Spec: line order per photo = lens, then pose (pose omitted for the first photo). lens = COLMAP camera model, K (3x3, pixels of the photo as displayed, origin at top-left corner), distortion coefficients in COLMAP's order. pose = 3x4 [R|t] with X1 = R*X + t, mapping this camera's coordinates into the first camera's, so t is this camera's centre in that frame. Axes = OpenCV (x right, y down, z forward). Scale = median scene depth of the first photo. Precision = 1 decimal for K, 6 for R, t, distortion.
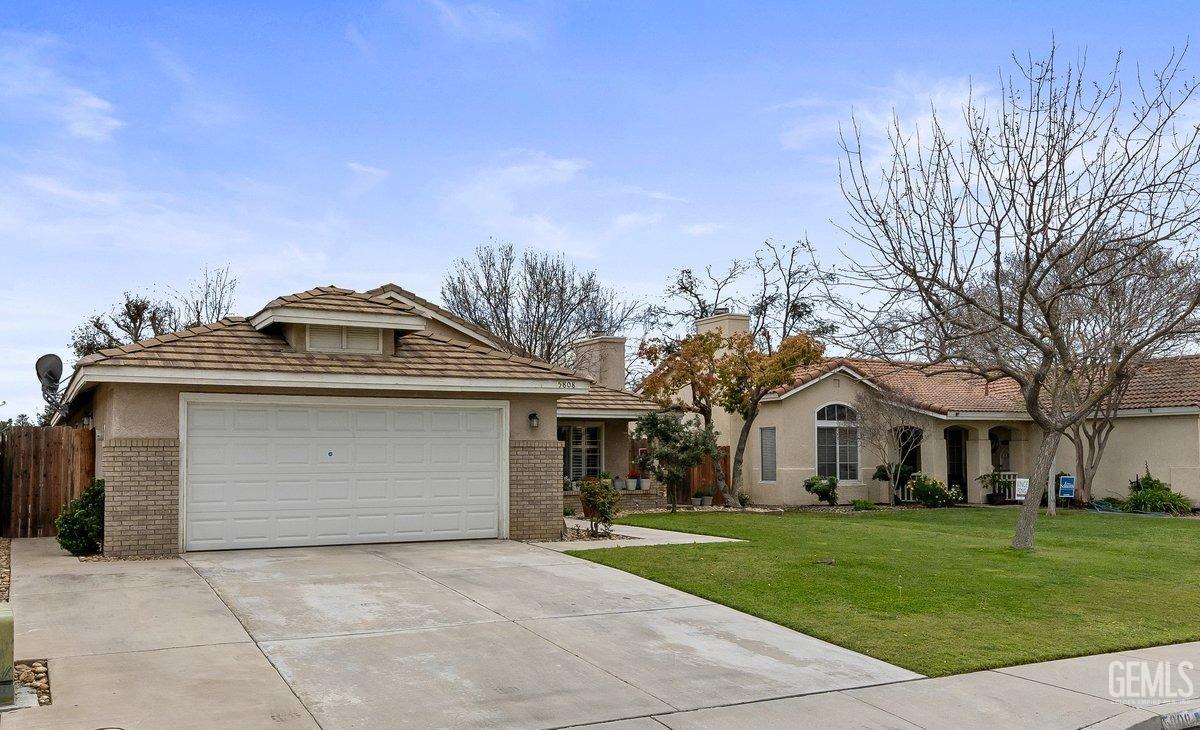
lens RADIAL K [[1091.0, 0, 600.0], [0, 1091.0, 365.0], [0, 0, 1]] dist [-0.008528, -0.006638]
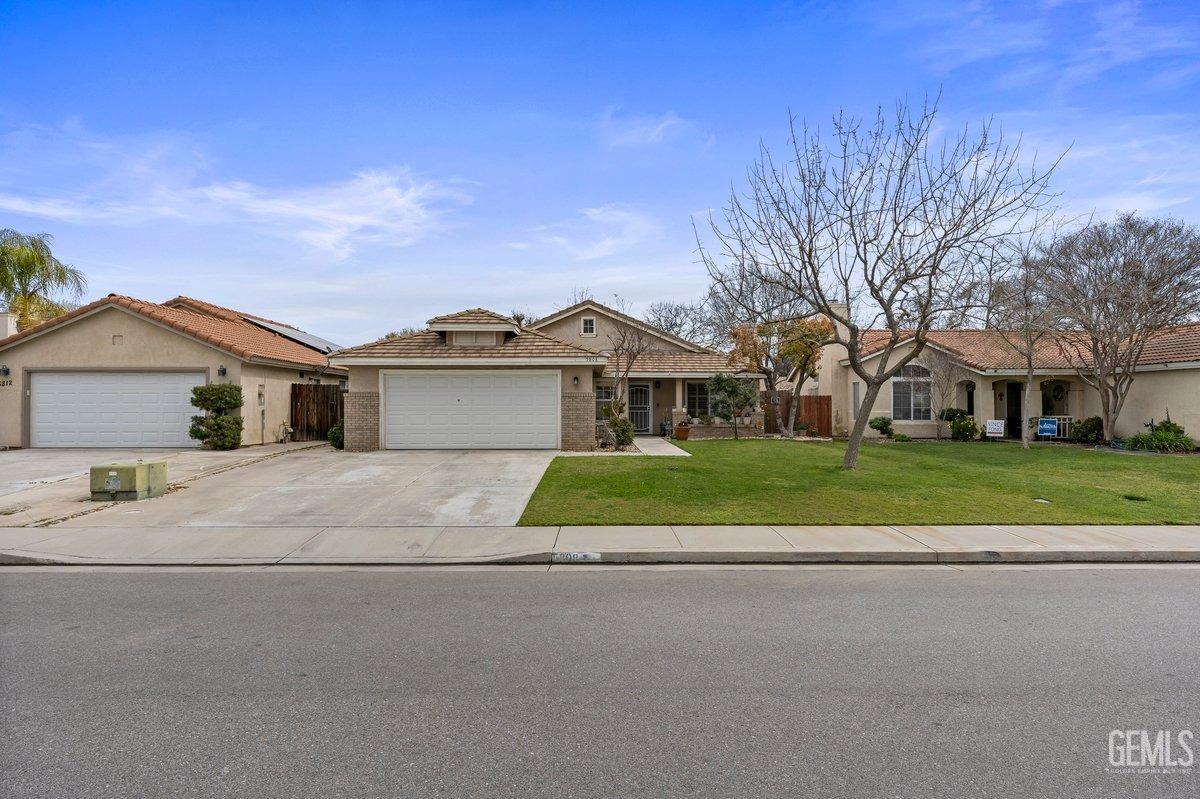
lens RADIAL K [[720.3, 0, 600.0], [0, 720.3, 399.5], [0, 0, 1]] dist [-0.002014, -0.000543]
pose [[0.882675, 0.000487, -0.469984, 0.333150], [0.036450, 0.996917, 0.069489, 0.002025], [0.468569, -0.078468, 0.879935, 0.017846]]
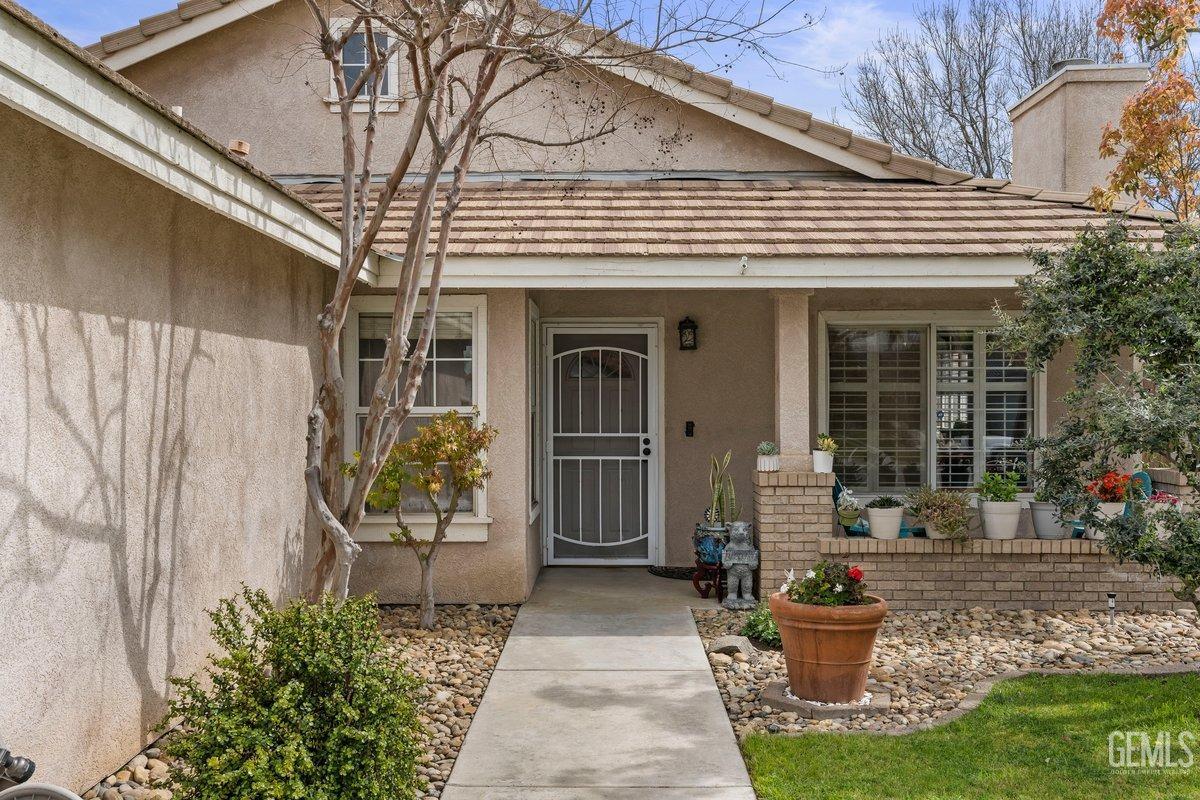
lens RADIAL K [[1261.4, 0, 600.0], [0, 1261.4, 400.0], [0, 0, 1]] dist [-0.002067, -0.000459]
pose [[0.869693, 0.005324, -0.493565, 0.079424], [0.038895, 0.996093, 0.079280, 0.045477], [0.492059, -0.088146, 0.866088, 0.637034]]
